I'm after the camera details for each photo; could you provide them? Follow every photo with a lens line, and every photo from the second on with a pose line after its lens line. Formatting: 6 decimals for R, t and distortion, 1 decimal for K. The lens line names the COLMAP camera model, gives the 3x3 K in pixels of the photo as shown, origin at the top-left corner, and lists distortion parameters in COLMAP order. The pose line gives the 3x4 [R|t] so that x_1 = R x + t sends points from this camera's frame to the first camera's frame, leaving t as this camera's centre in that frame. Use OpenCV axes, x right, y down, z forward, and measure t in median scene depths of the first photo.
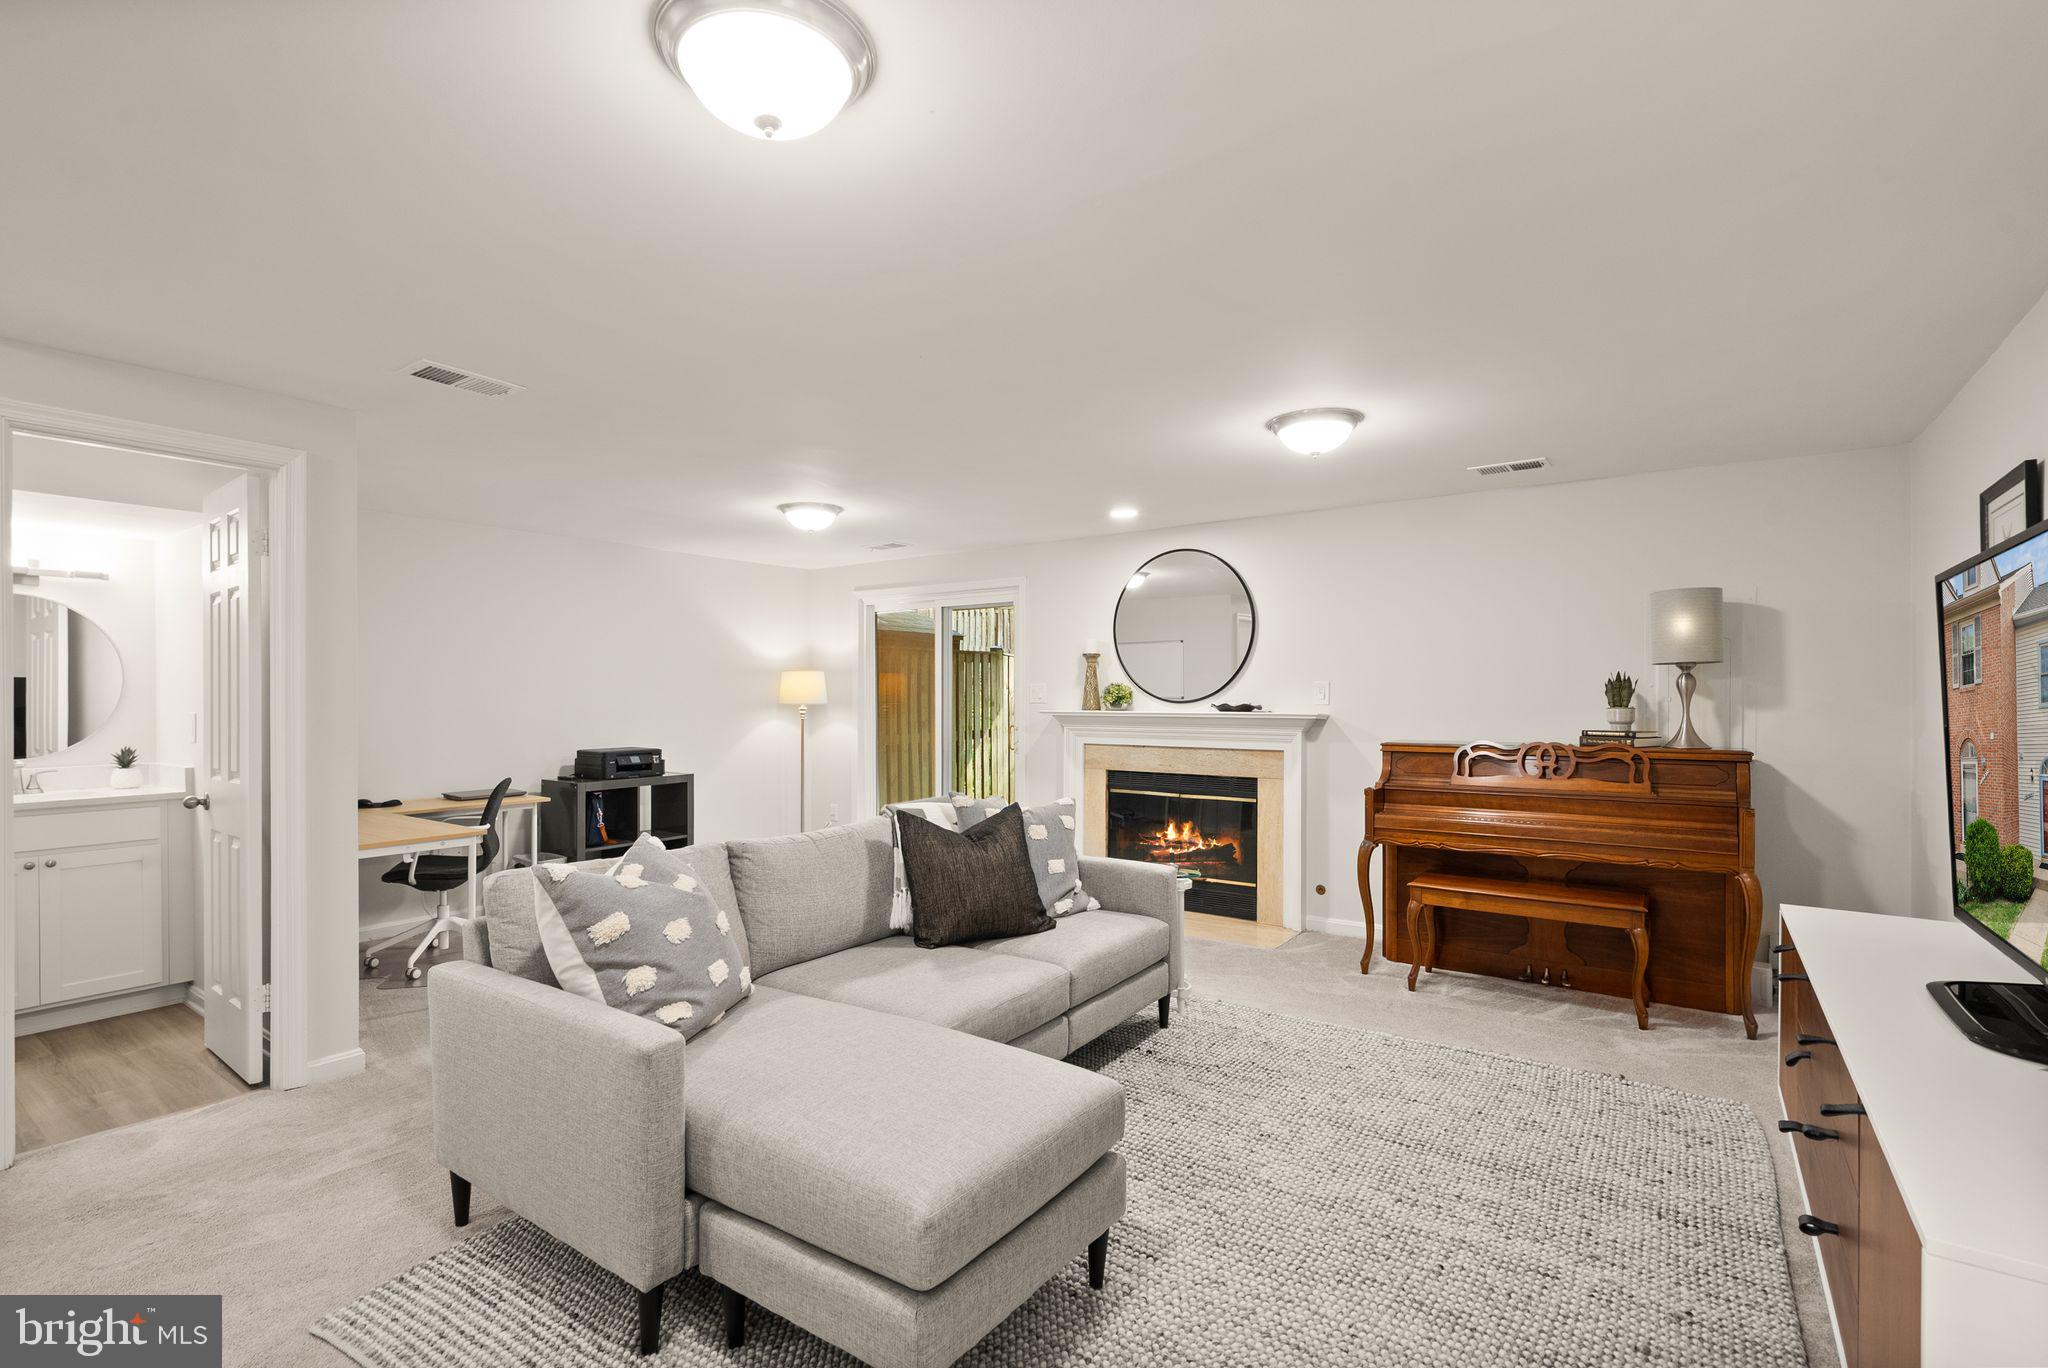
lens RADIAL K [[939.8, 0, 1027.7], [0, 939.8, 688.2], [0, 0, 1]] dist [-0.005732, 0.002715]
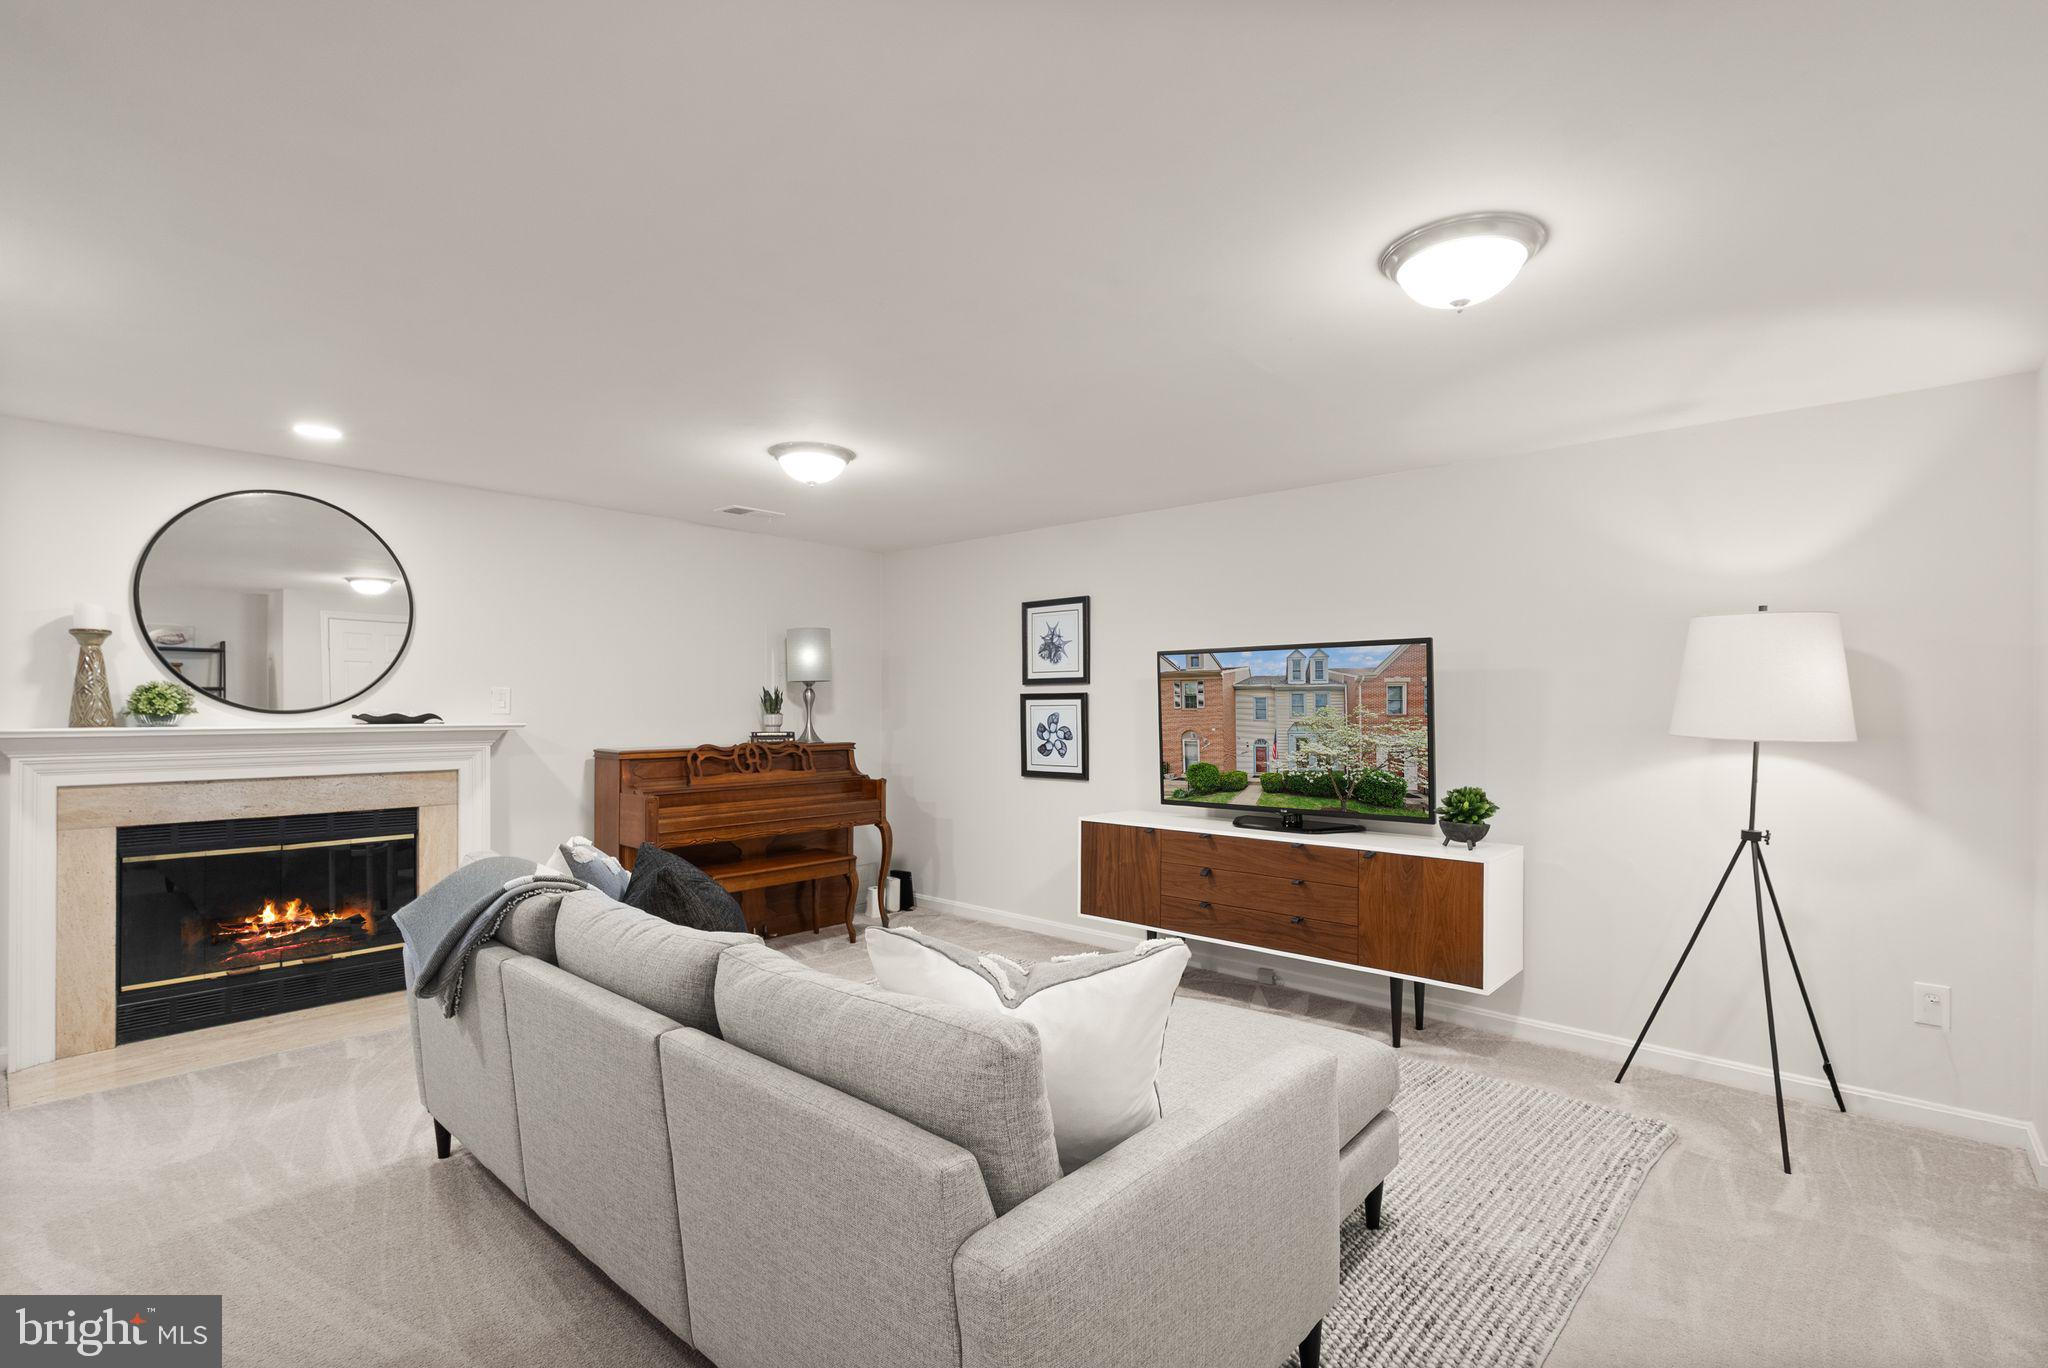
lens RADIAL K [[939.8, 0, 1005.0], [0, 939.8, 701.1], [0, 0, 1]] dist [-0.005732, 0.002715]
pose [[0.128034, 0.009938, 0.991720, -0.482945], [-0.007762, 0.999929, -0.009018, 0.009393], [-0.991739, -0.006543, 0.128102, 0.405650]]
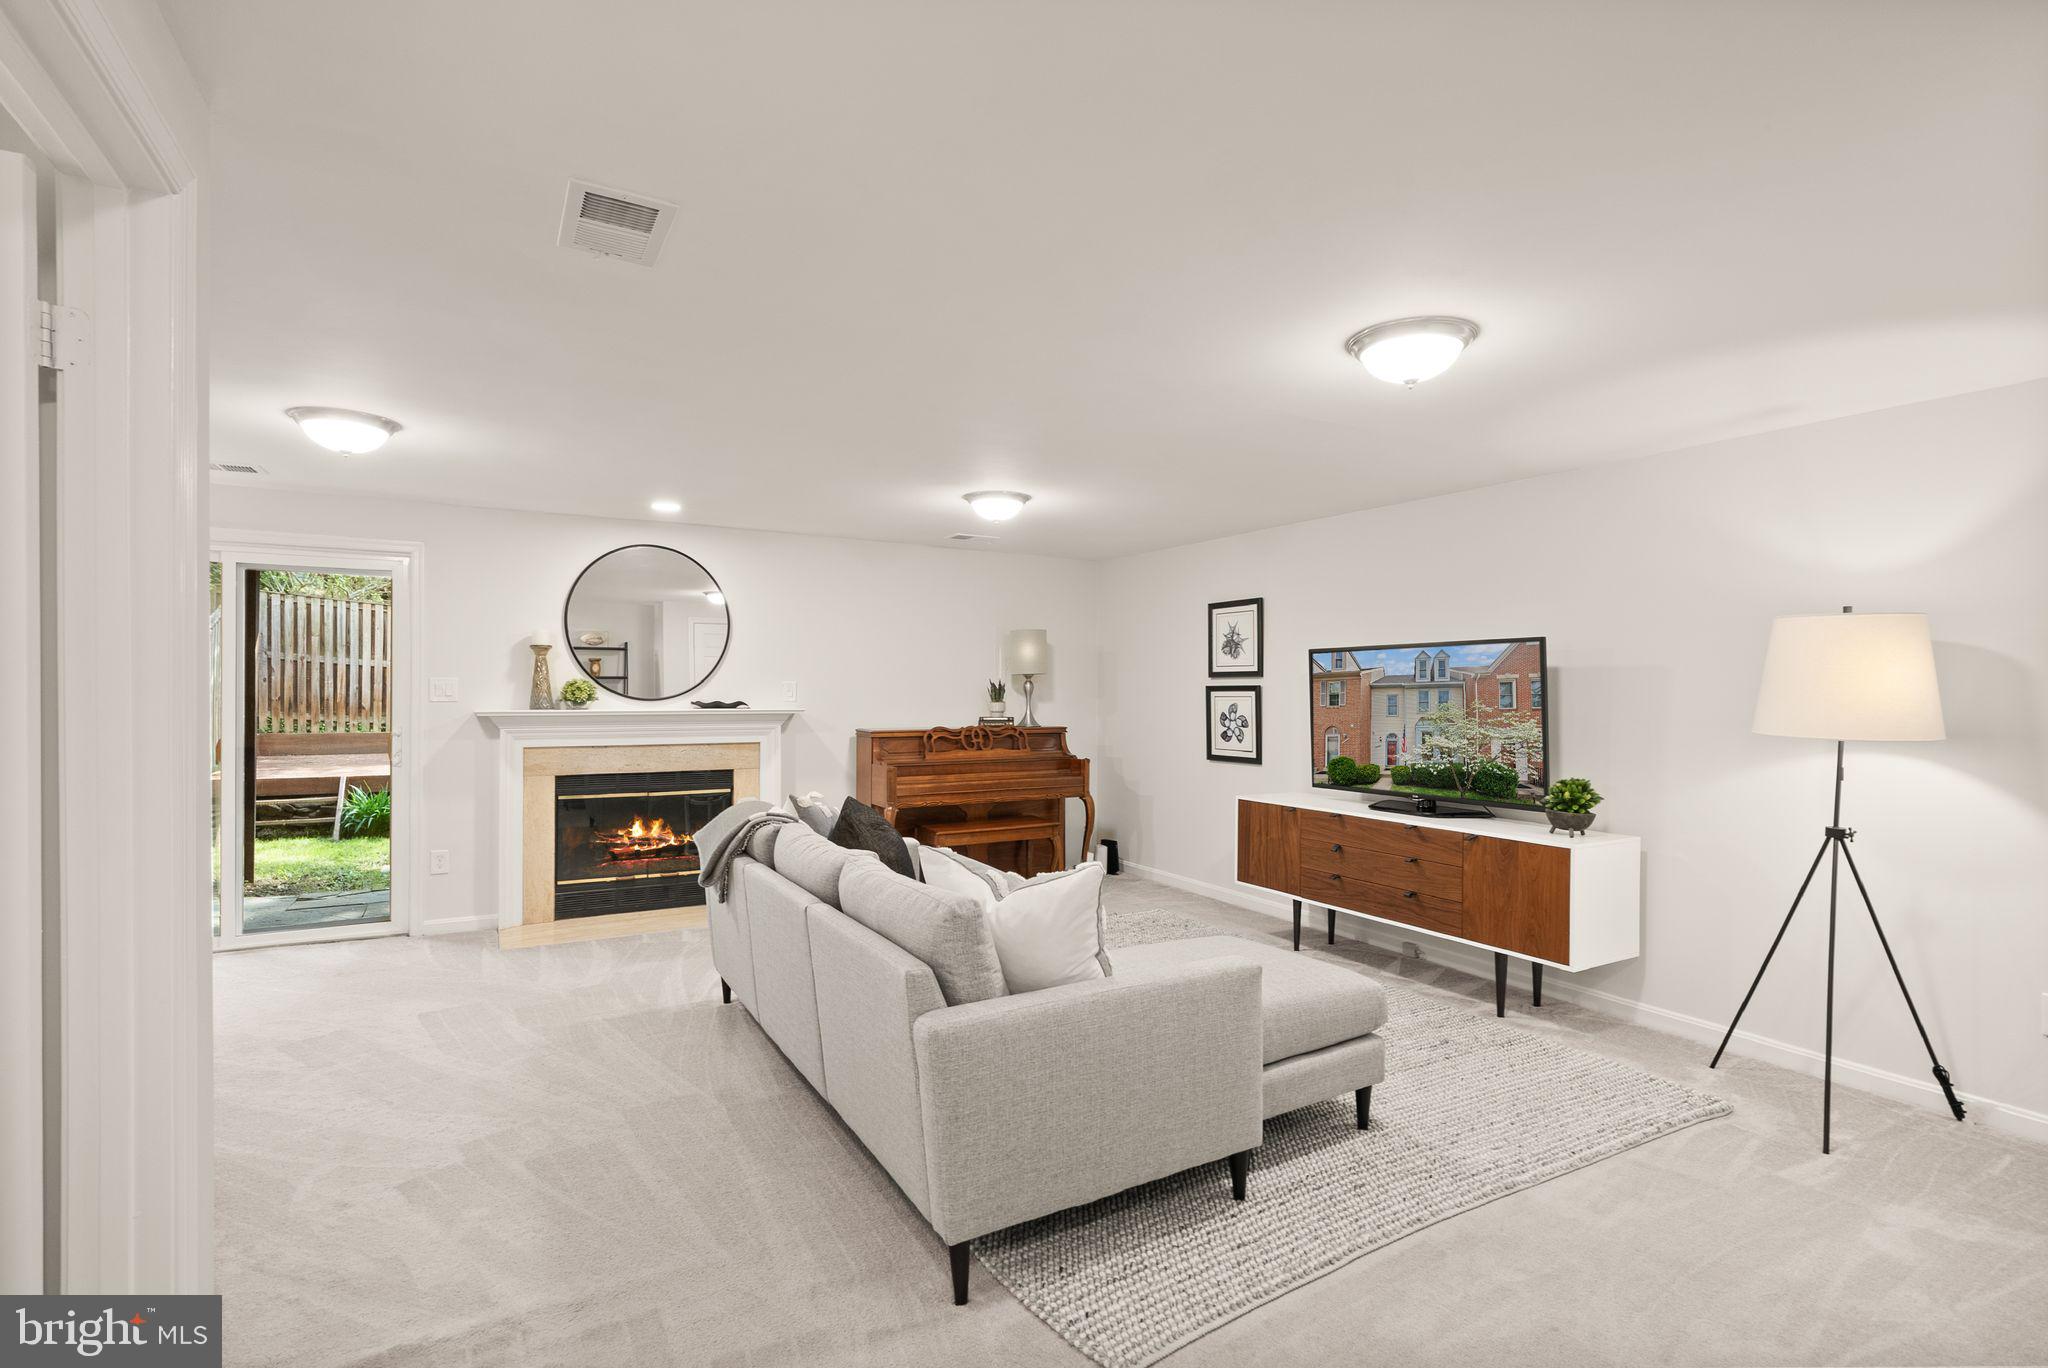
lens RADIAL K [[933.0, 0, 1009.9], [0, 933.0, 685.9], [0, 0, 1]] dist [-0.012118, 0.001335]
pose [[0.429147, 0.009079, 0.903189, -0.593344], [-0.012012, 0.999918, -0.004344, 0.000246], [-0.903155, -0.008985, 0.429221, 0.250273]]
